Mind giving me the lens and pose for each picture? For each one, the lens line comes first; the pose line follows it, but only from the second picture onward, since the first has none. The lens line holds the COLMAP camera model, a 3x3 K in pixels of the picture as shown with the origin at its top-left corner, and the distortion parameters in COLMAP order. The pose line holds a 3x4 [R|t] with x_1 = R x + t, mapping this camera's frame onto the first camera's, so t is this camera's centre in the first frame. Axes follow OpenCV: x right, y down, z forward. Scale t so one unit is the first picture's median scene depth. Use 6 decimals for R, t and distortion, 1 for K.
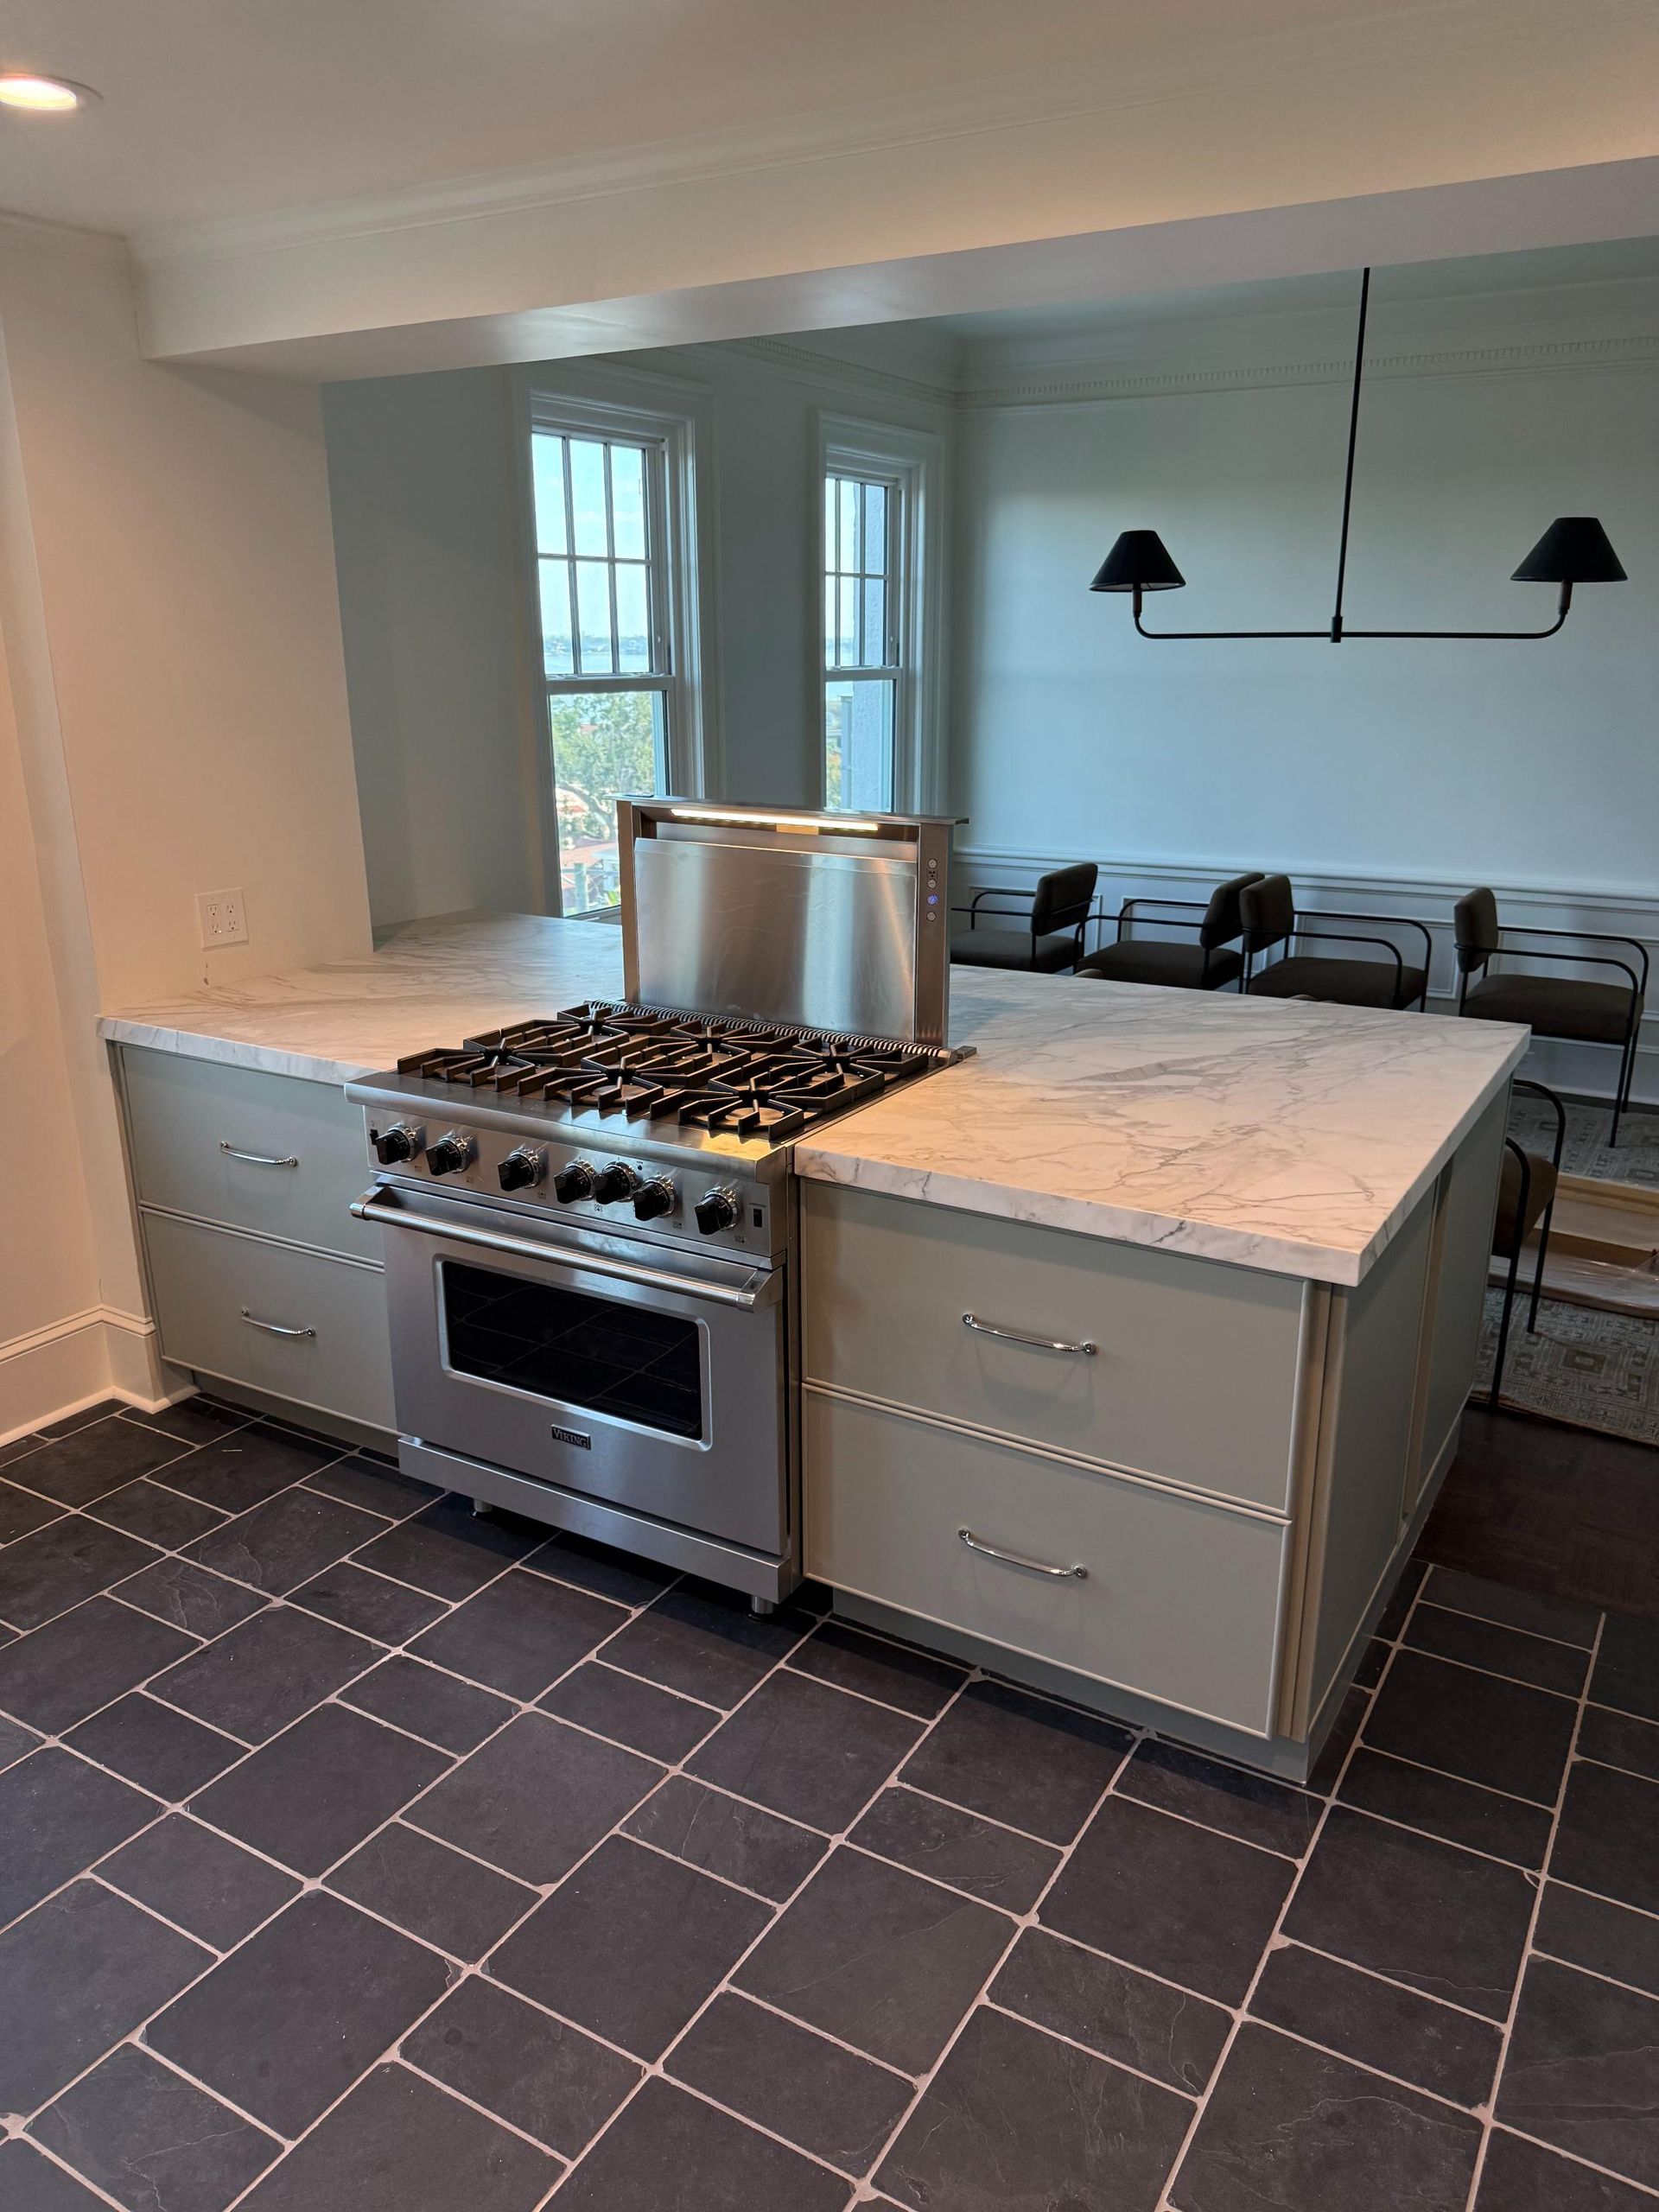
lens RADIAL K [[1588.9, 0, 831.1], [0, 1588.9, 1126.7], [0, 0, 1]] dist [0.046714, -0.078517]
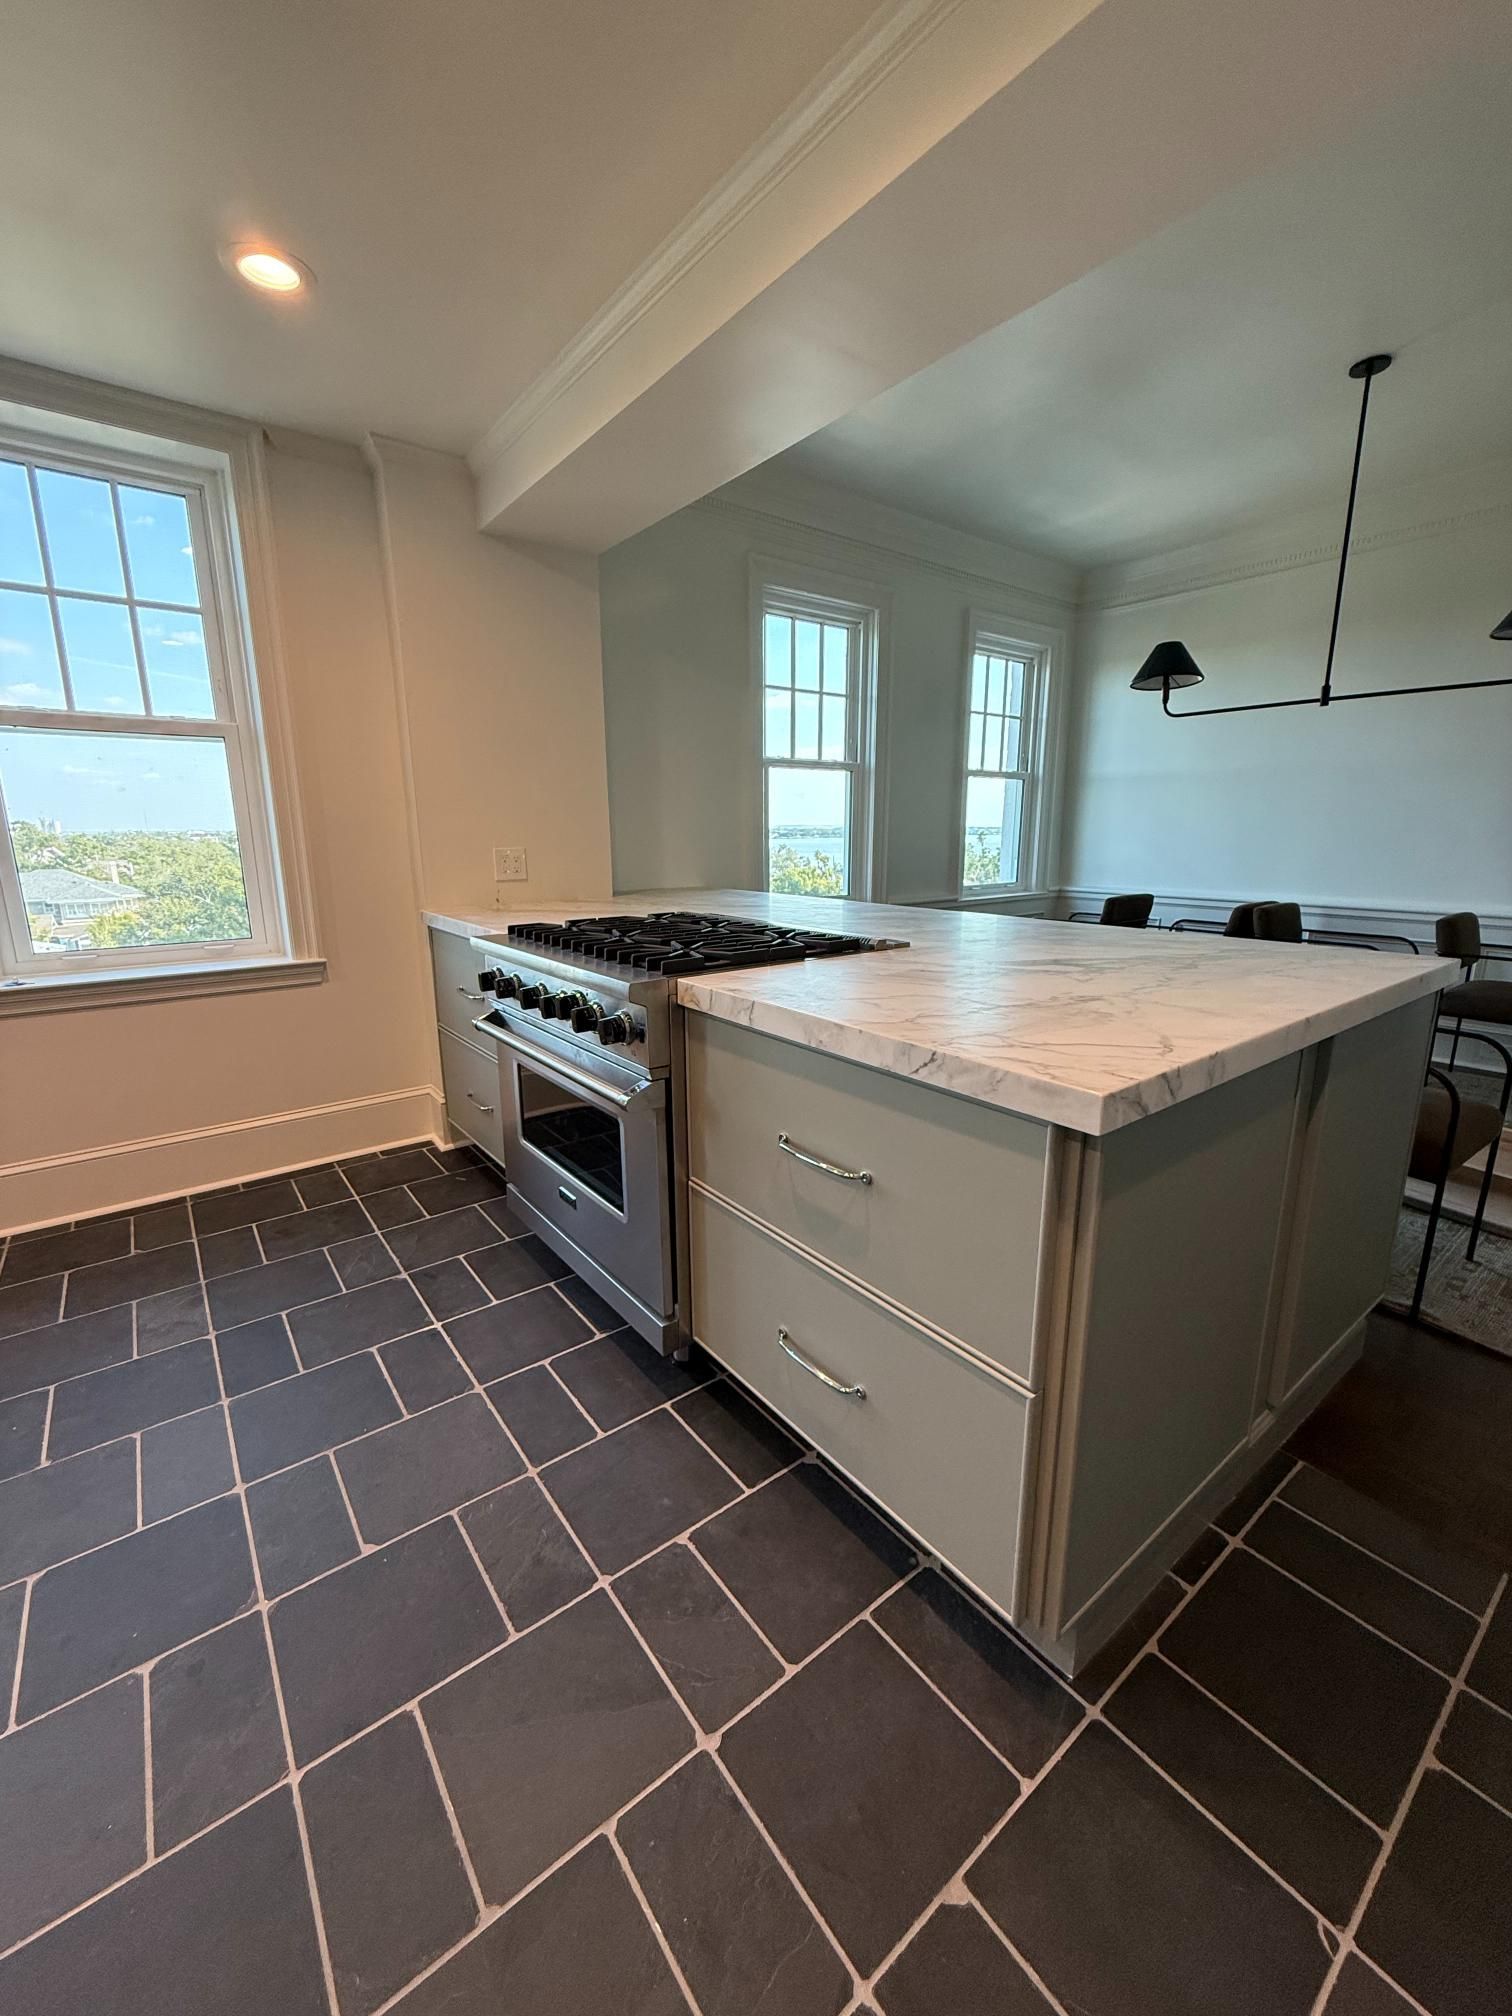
lens RADIAL K [[804.3, 0, 756.0], [0, 804.3, 1008.0], [0, 0, 1]] dist [0.000420, -0.000006]
pose [[0.928425, 0.076769, -0.363503, 0.236662], [-0.106555, 0.992336, -0.062577, 0.059981], [0.355913, 0.096831, 0.929489, 0.404368]]
